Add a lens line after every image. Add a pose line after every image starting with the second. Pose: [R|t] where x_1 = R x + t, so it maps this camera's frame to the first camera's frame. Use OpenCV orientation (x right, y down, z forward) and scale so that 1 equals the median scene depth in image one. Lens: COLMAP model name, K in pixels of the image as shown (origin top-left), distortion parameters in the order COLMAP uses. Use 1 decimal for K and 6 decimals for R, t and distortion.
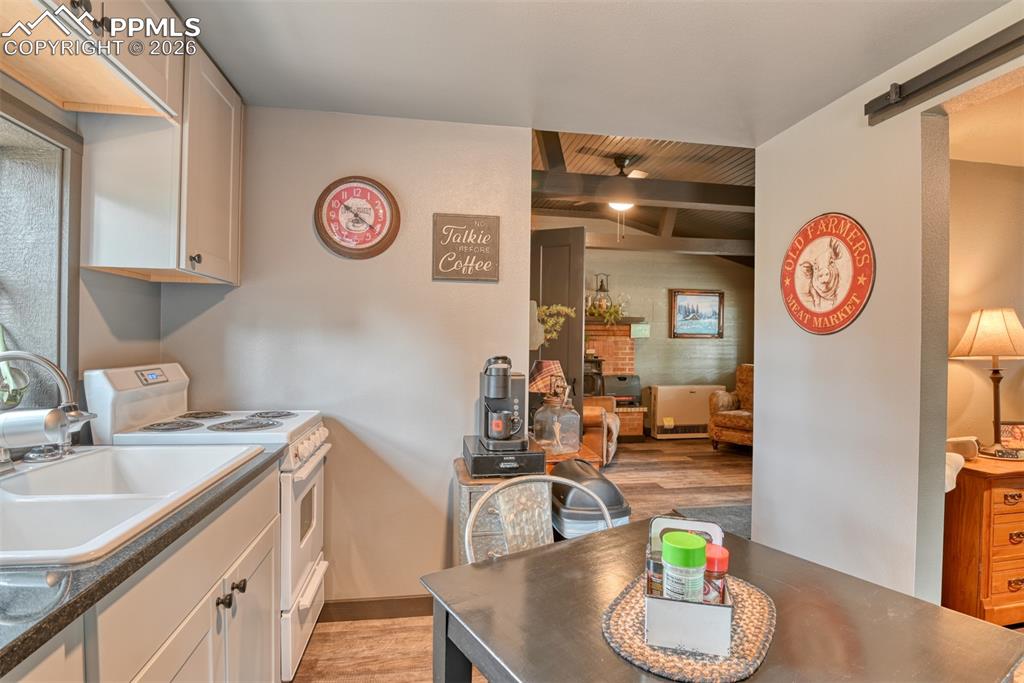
lens RADIAL K [[505.7, 0, 536.3], [0, 505.7, 344.7], [0, 0, 1]] dist [-0.023194, -0.002958]
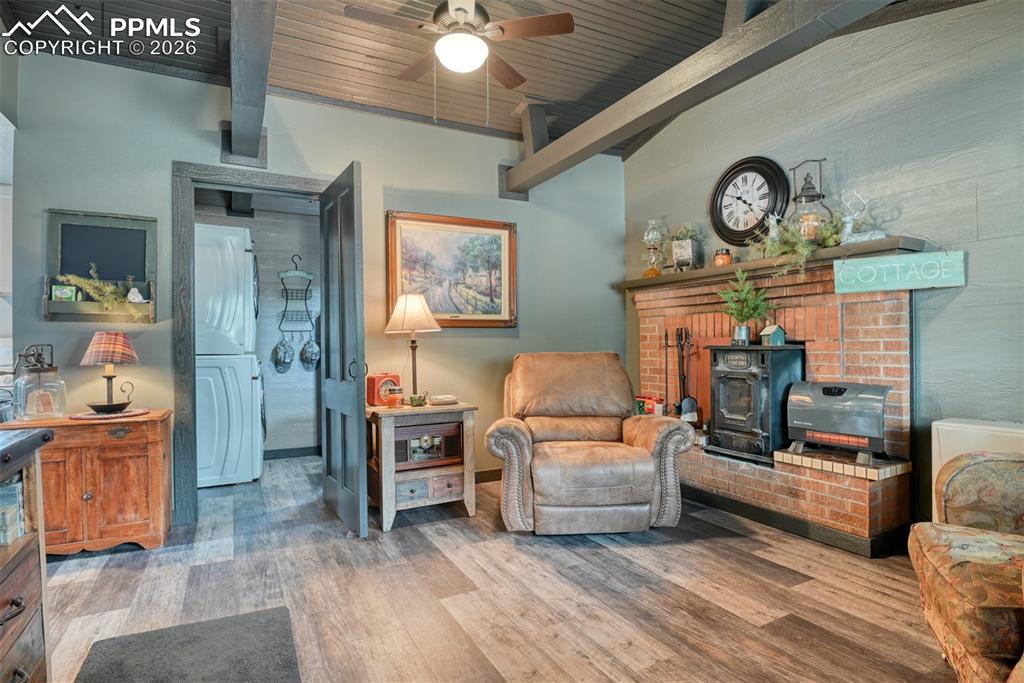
lens RADIAL K [[505.7, 0, 492.8], [0, 505.7, 342.4], [0, 0, 1]] dist [-0.023194, -0.002958]
pose [[0.290963, -0.022103, -0.956479, 0.480505], [0.008663, 0.999753, -0.020467, 0.031880], [0.956695, -0.002331, 0.291082, 0.593865]]
